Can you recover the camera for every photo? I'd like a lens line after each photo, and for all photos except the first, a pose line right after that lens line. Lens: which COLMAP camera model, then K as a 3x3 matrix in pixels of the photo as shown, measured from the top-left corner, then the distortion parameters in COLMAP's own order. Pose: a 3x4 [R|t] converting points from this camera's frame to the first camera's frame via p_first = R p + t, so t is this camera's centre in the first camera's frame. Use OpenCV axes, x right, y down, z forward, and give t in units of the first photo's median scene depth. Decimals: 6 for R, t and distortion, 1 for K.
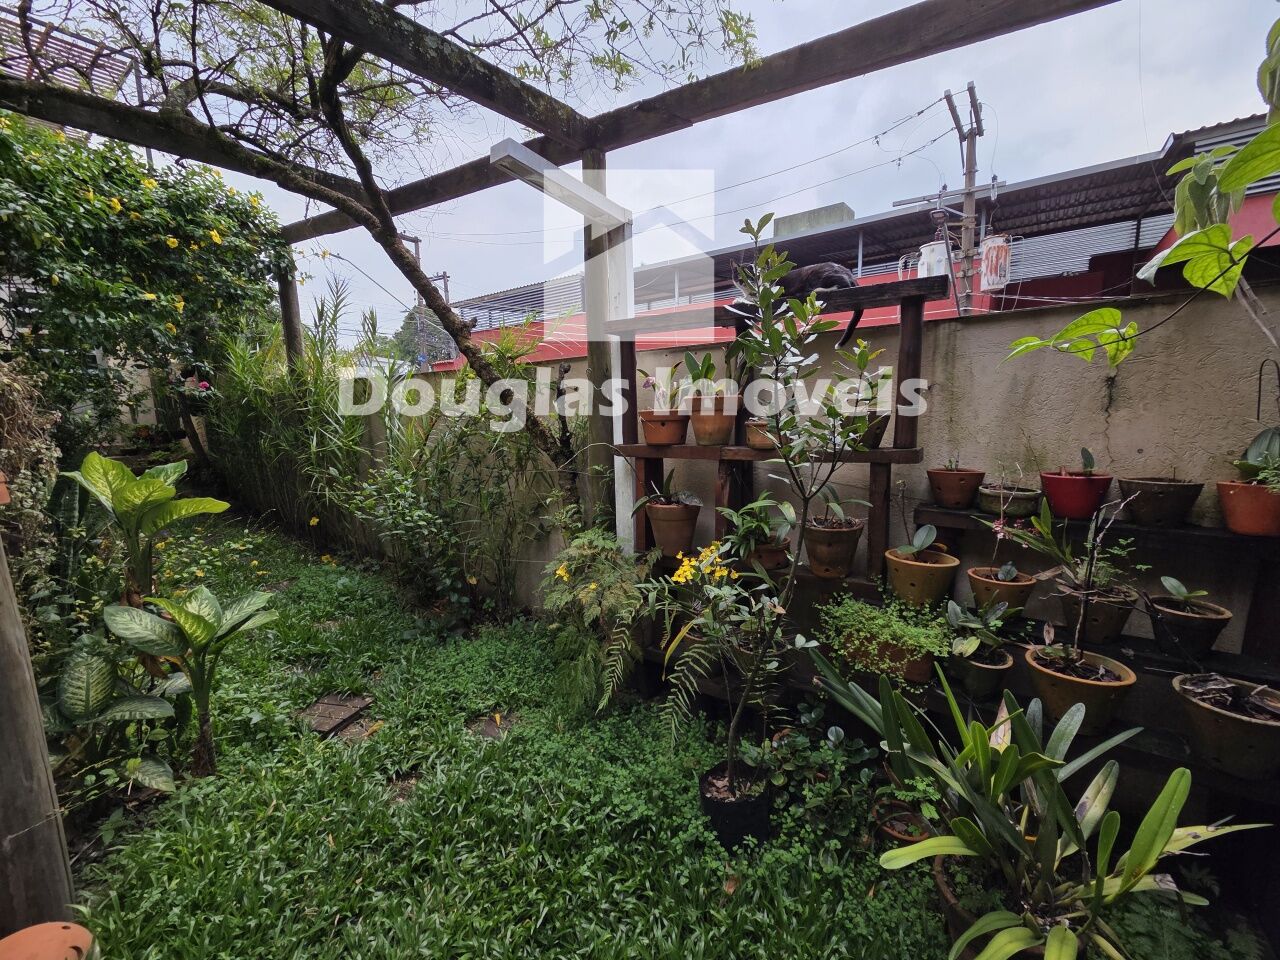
lens RADIAL K [[520.4, 0, 637.5], [0, 520.4, 481.3], [0, 0, 1]] dist [0.004326, 0.000024]
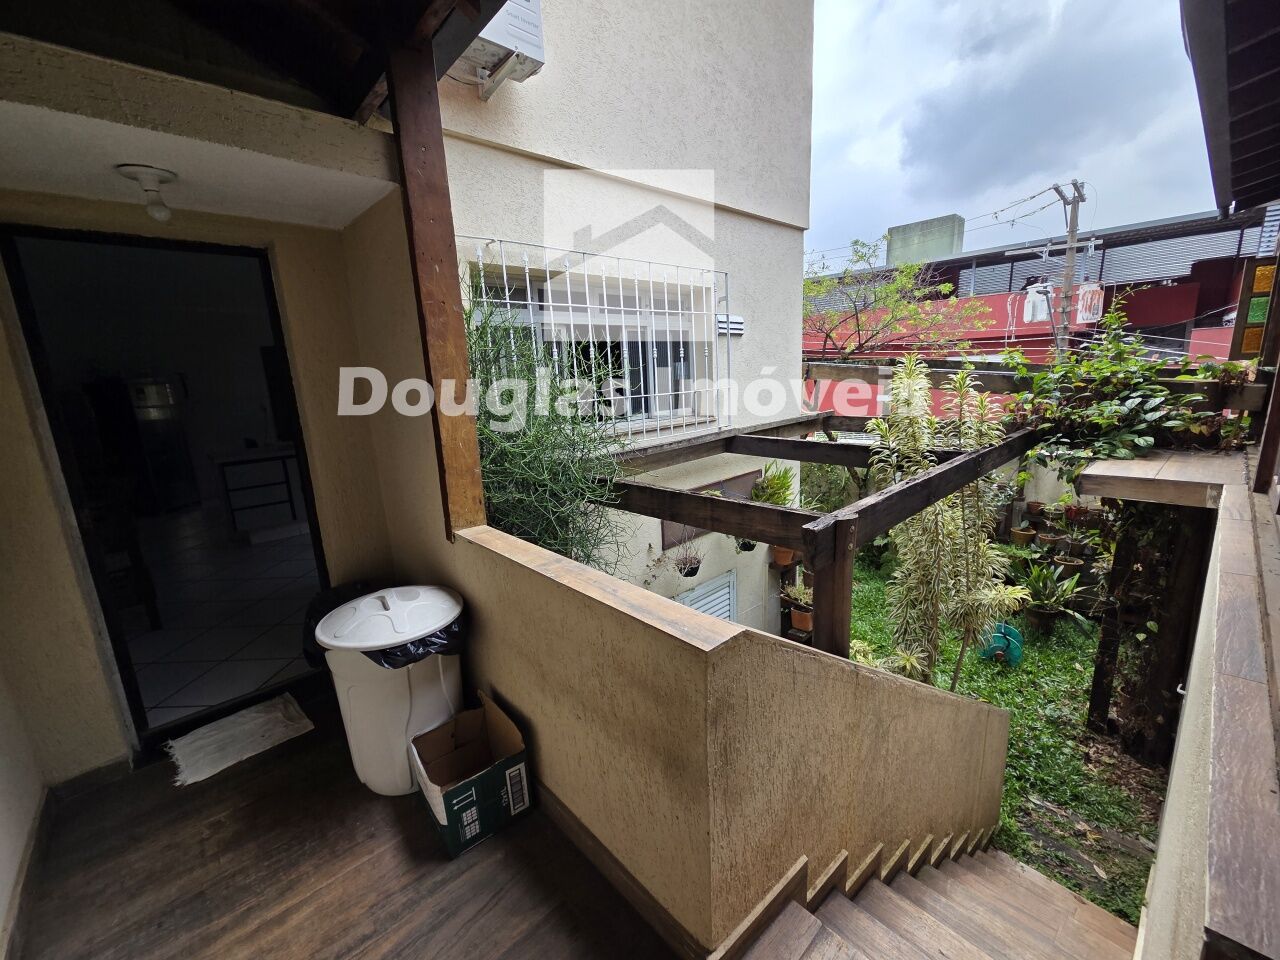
lens RADIAL K [[520.4, 0, 644.6], [0, 520.4, 479.8], [0, 0, 1]] dist [0.004326, 0.000024]
pose [[0.992895, 0.008778, -0.118669, -1.431143], [-0.001287, 0.998010, 0.063050, -0.375565], [0.118986, -0.062450, 0.990930, -2.508706]]
